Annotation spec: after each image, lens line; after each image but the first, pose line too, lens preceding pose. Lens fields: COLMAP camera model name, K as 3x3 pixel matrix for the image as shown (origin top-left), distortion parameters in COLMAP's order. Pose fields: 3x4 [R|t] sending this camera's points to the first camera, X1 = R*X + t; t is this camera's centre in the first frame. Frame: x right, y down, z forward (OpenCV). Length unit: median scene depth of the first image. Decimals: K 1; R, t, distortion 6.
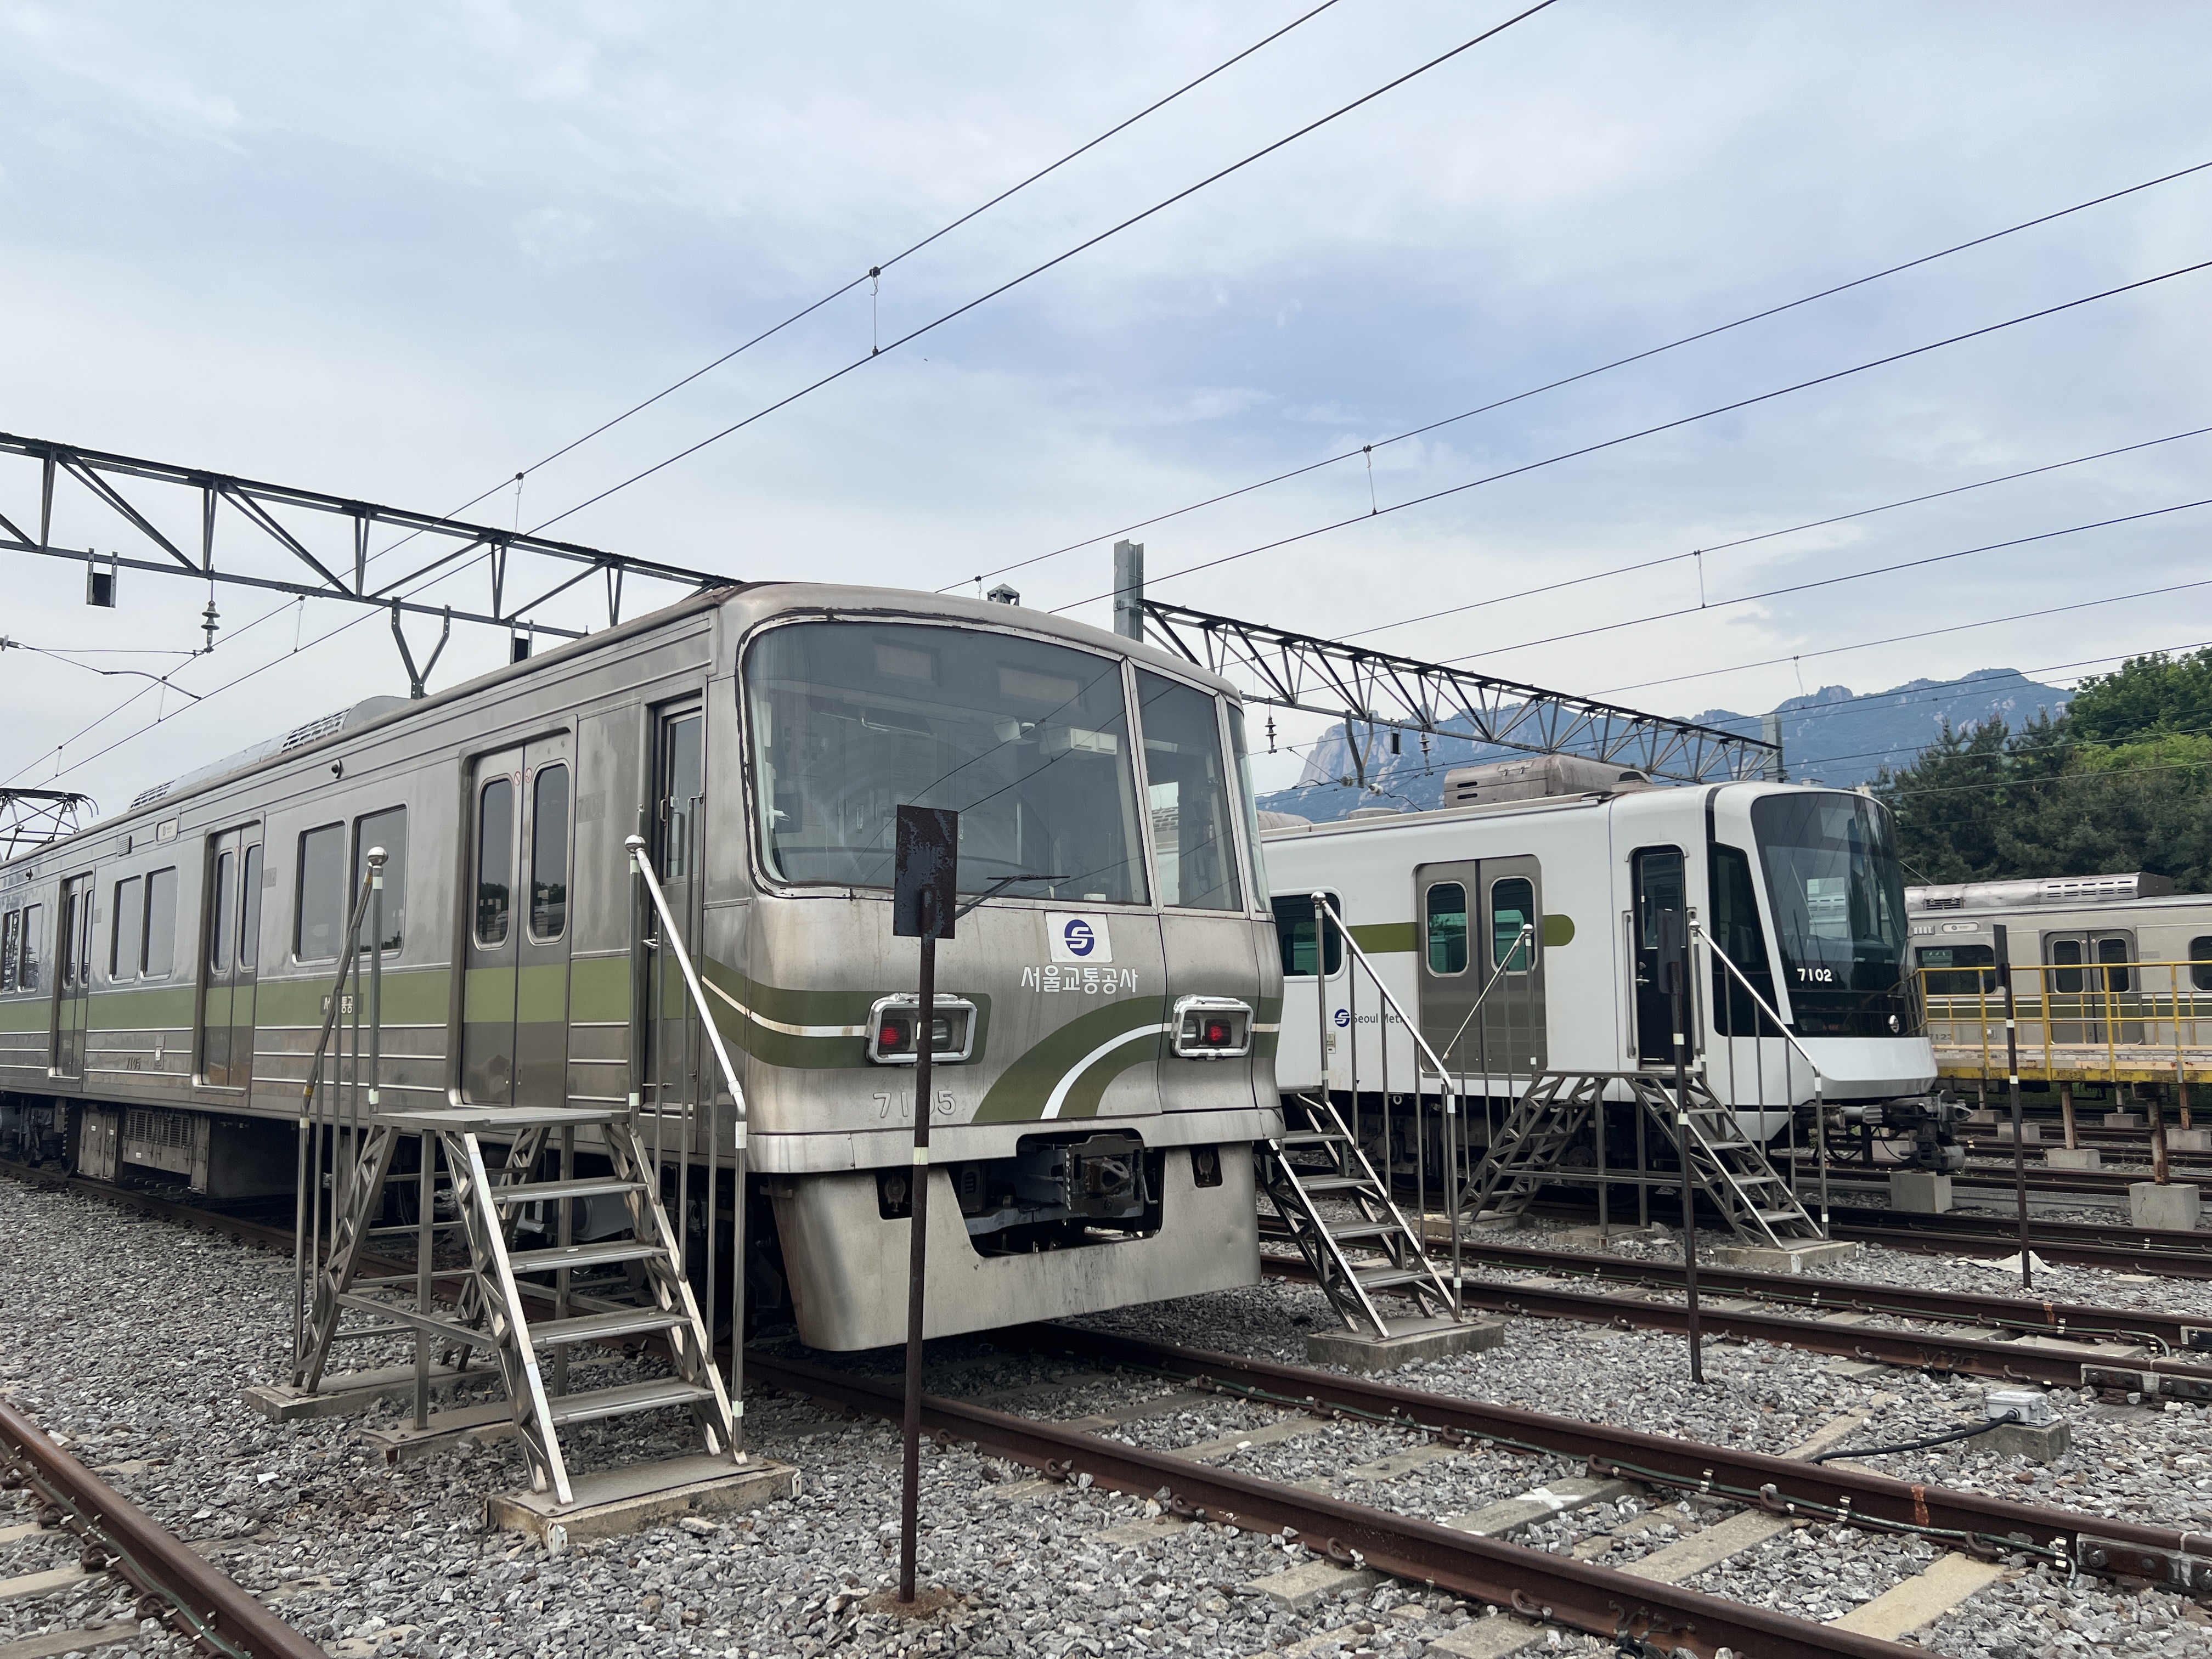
lens RADIAL K [[1658.1, 0, 1102.4], [0, 1658.1, 843.0], [0, 0, 1]] dist [0.085378, -0.093960]
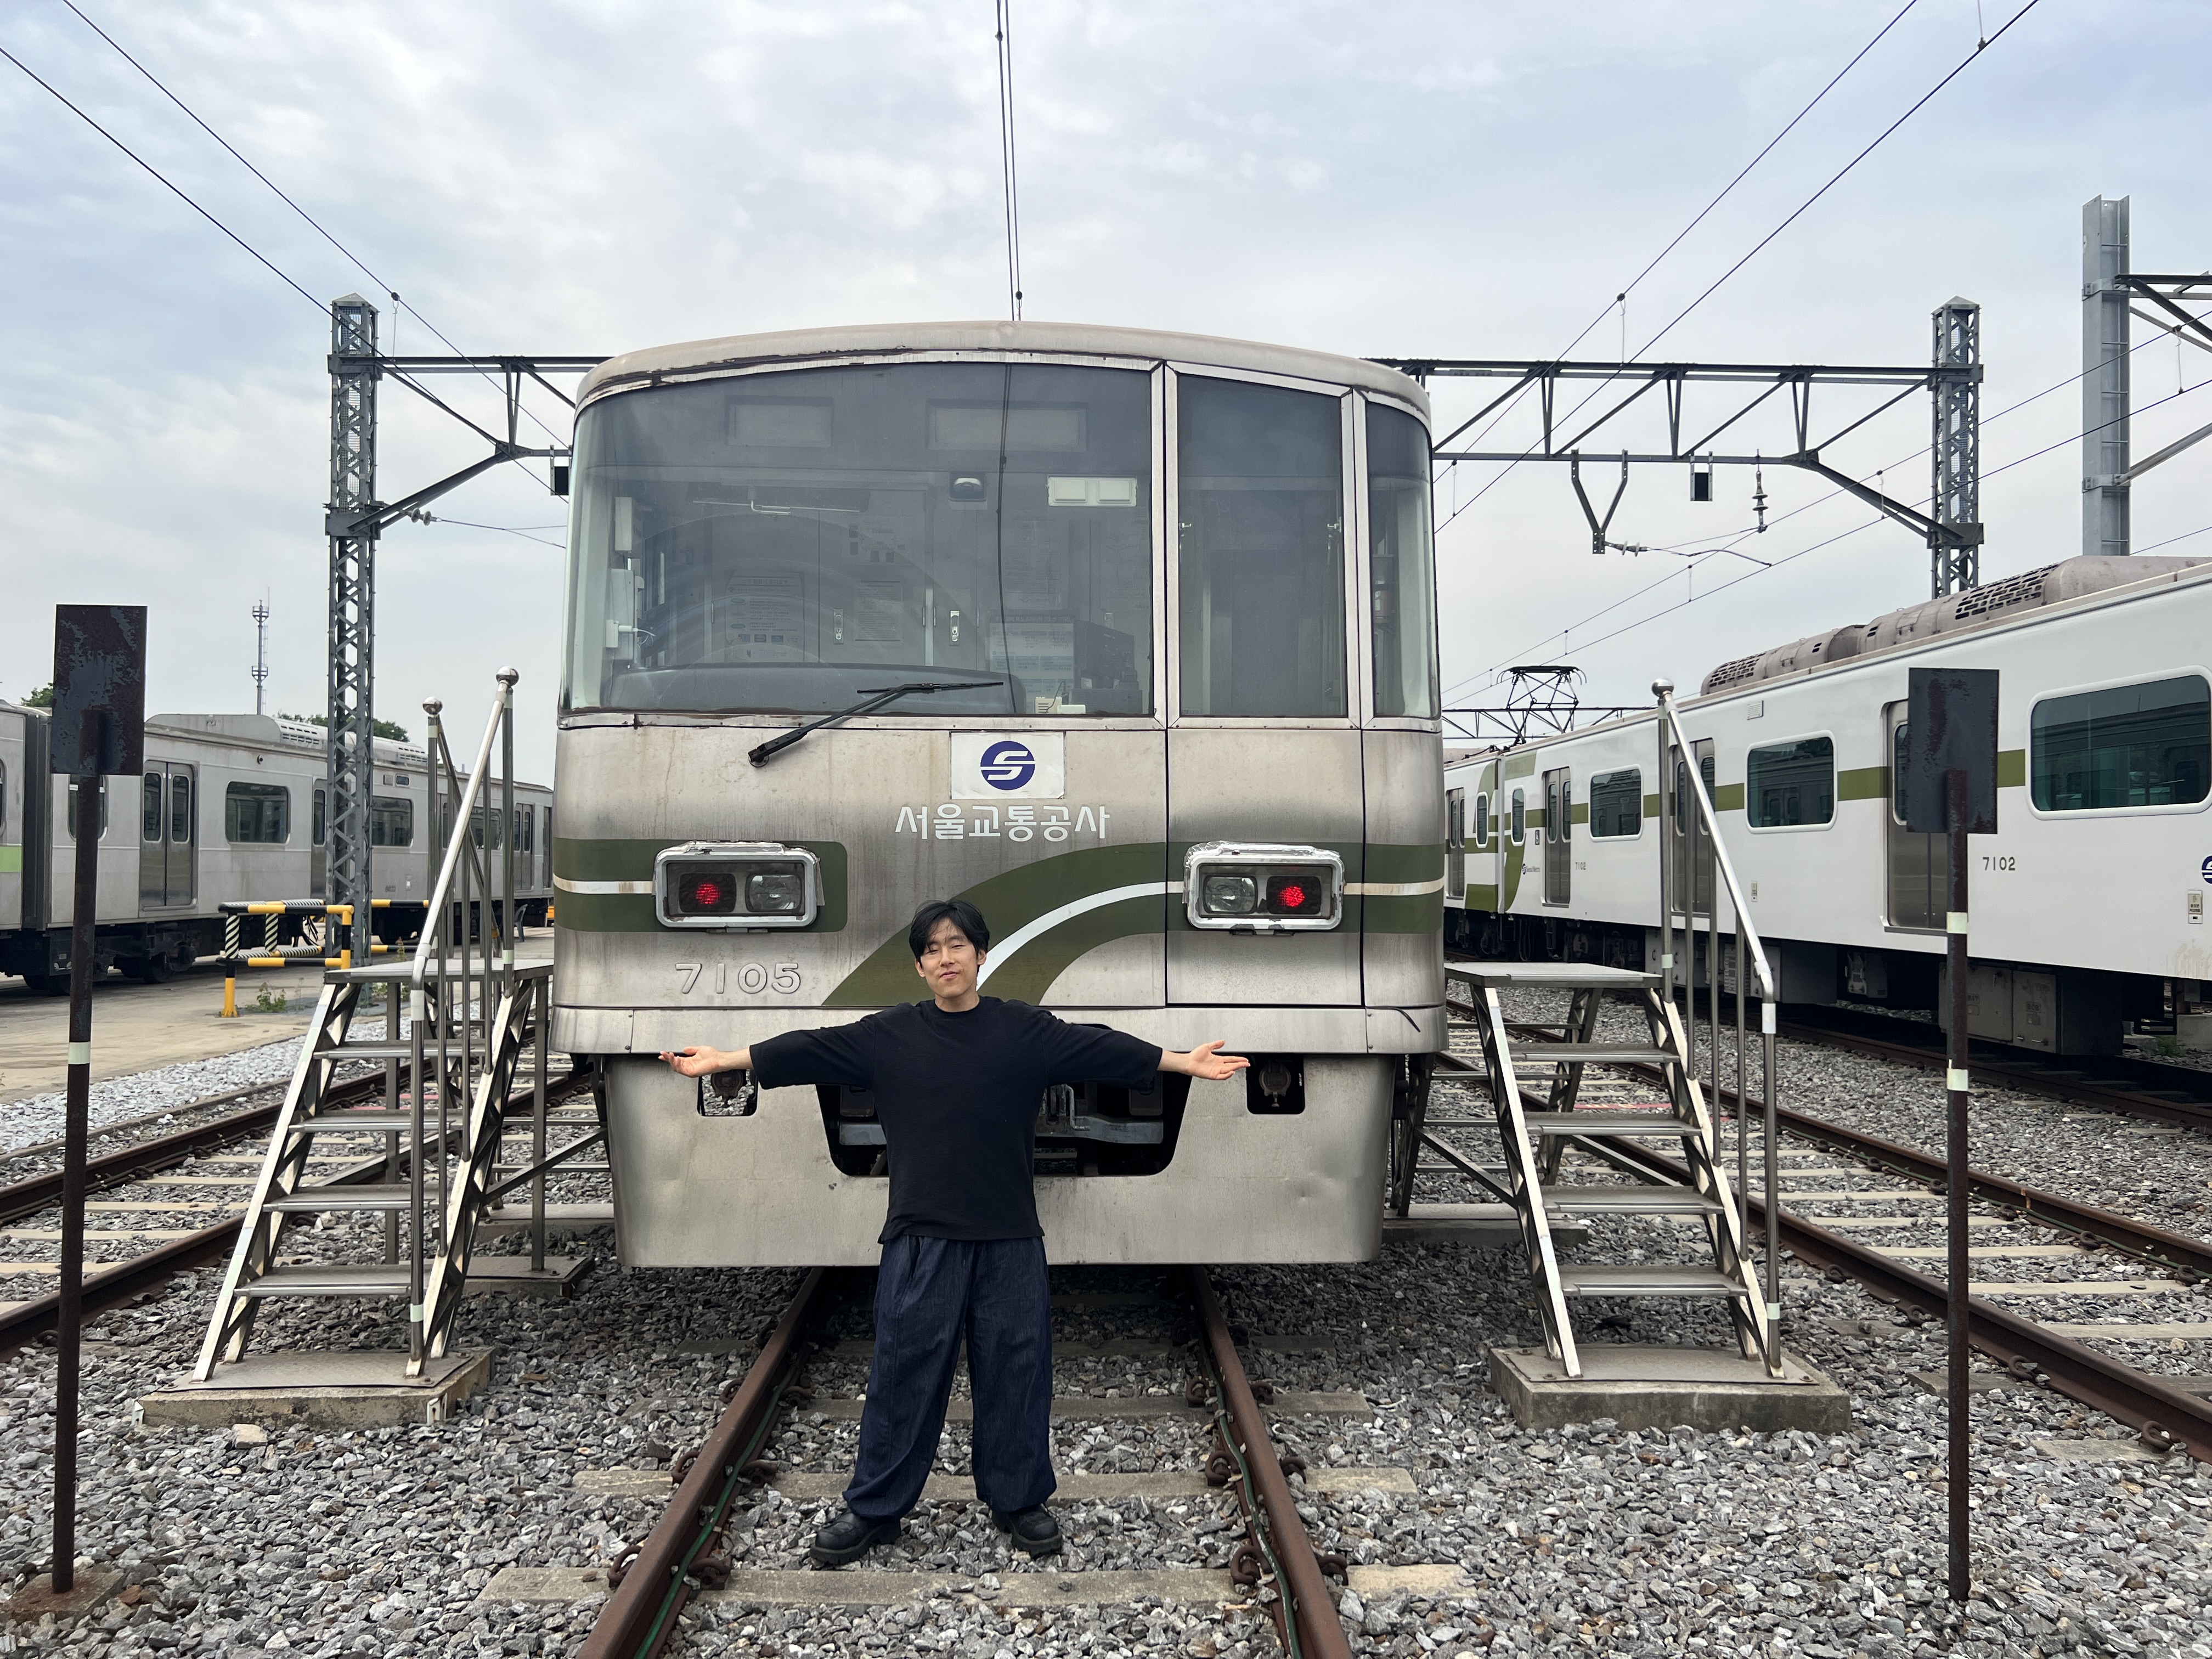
lens RADIAL K [[1658.4, 0, 1108.1], [0, 1658.4, 840.7], [0, 0, 1]] dist [0.085061, -0.094007]
pose [[0.754402, -0.004504, -0.656397, 0.466098], [0.064372, 0.995664, 0.067151, 0.040742], [0.653248, -0.092912, 0.751421, 0.438840]]
